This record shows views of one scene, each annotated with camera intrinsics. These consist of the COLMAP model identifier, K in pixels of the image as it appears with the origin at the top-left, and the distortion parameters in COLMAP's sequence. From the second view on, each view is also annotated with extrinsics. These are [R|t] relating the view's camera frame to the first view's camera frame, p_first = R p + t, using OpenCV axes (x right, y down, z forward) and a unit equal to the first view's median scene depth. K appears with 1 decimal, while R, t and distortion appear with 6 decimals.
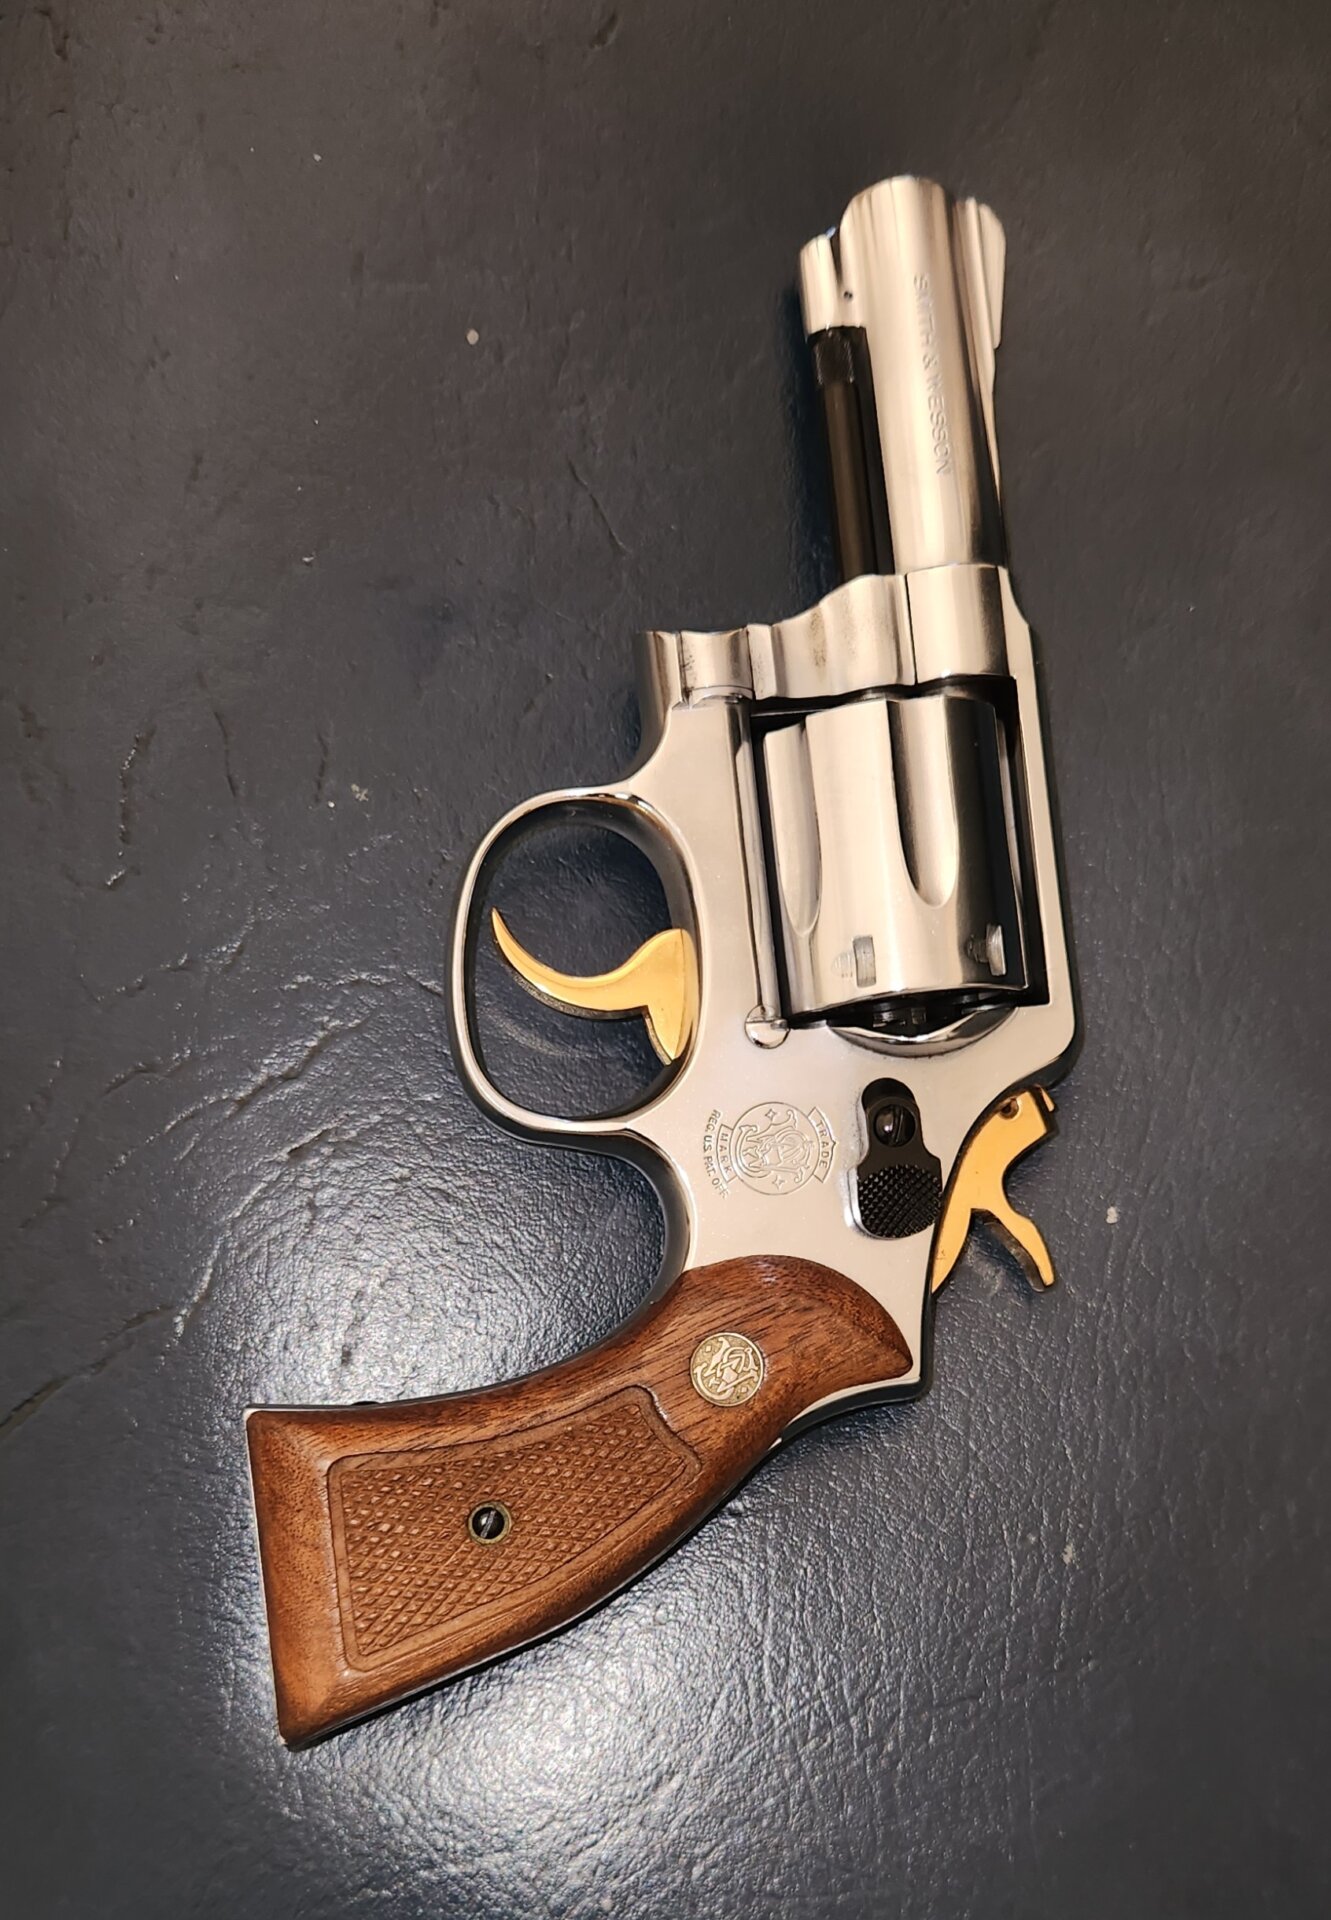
lens RADIAL K [[1335.1, 0, 666.4], [0, 1335.1, 960.1], [0, 0, 1]] dist [0.000887, 0.000070]
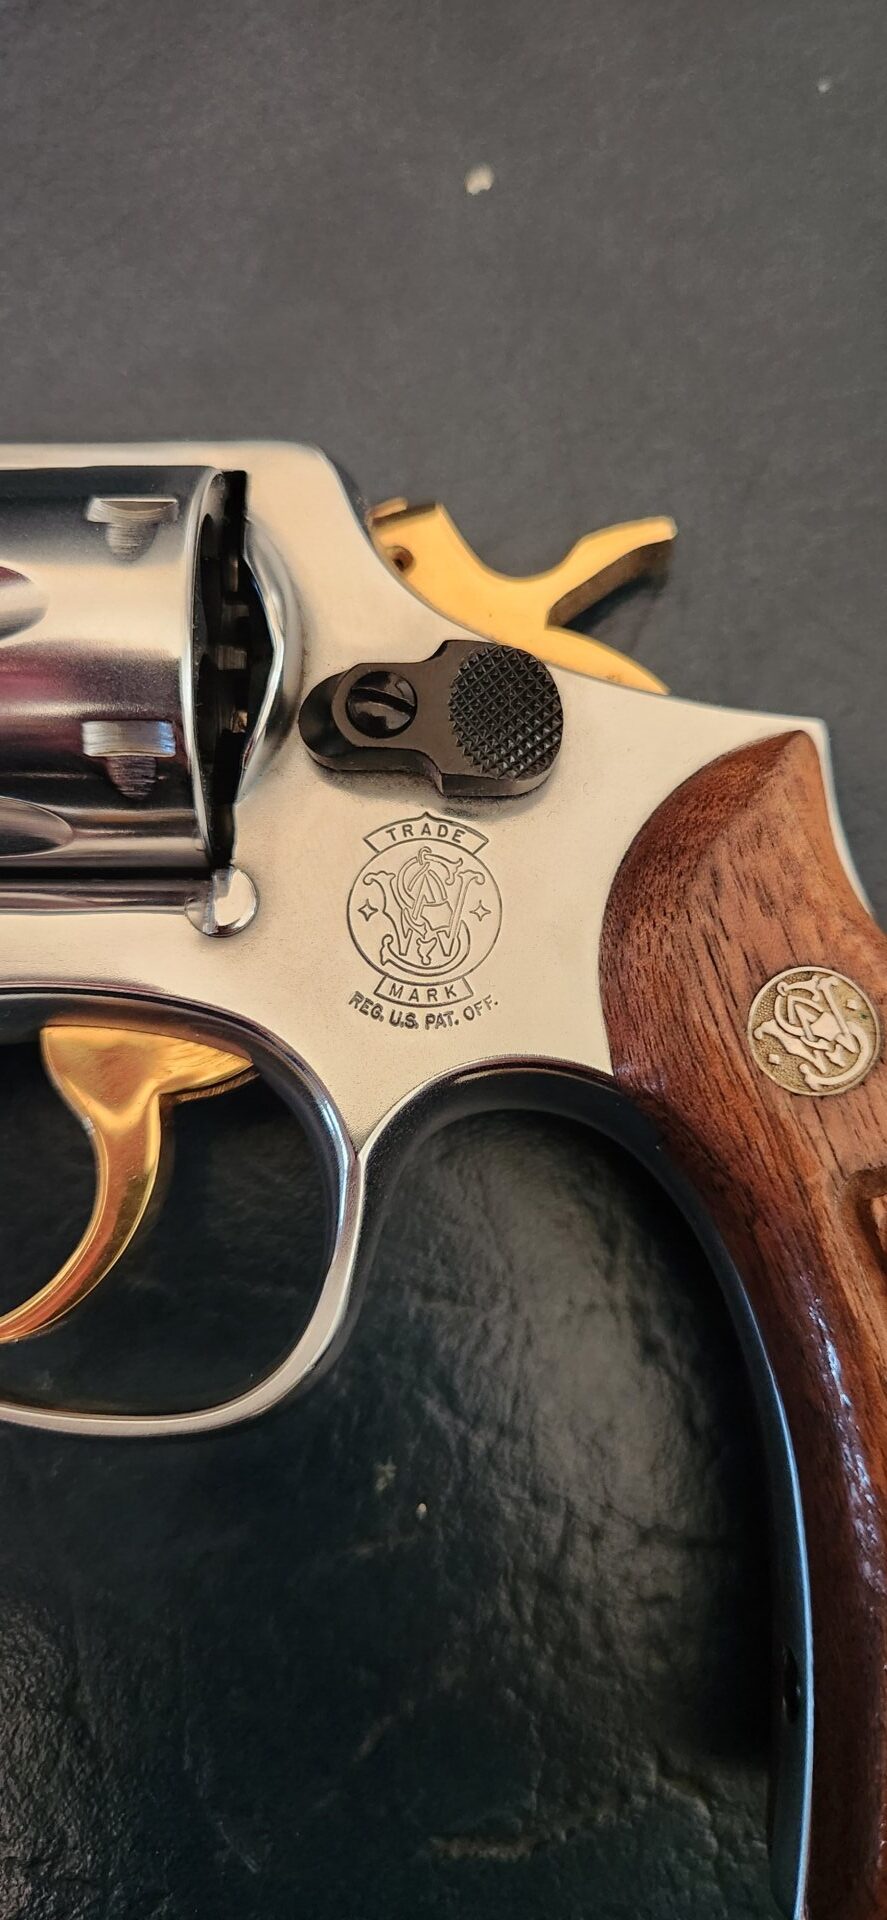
lens RADIAL K [[1209.1, 0, 443.0], [0, 1209.1, 958.0], [0, 0, 1]] dist [-0.017054, 0.002819]
pose [[0.118454, -0.986425, 0.113732, -0.001408], [0.968911, 0.139880, 0.204070, 0.044320], [-0.217208, 0.086024, 0.972327, 0.511154]]
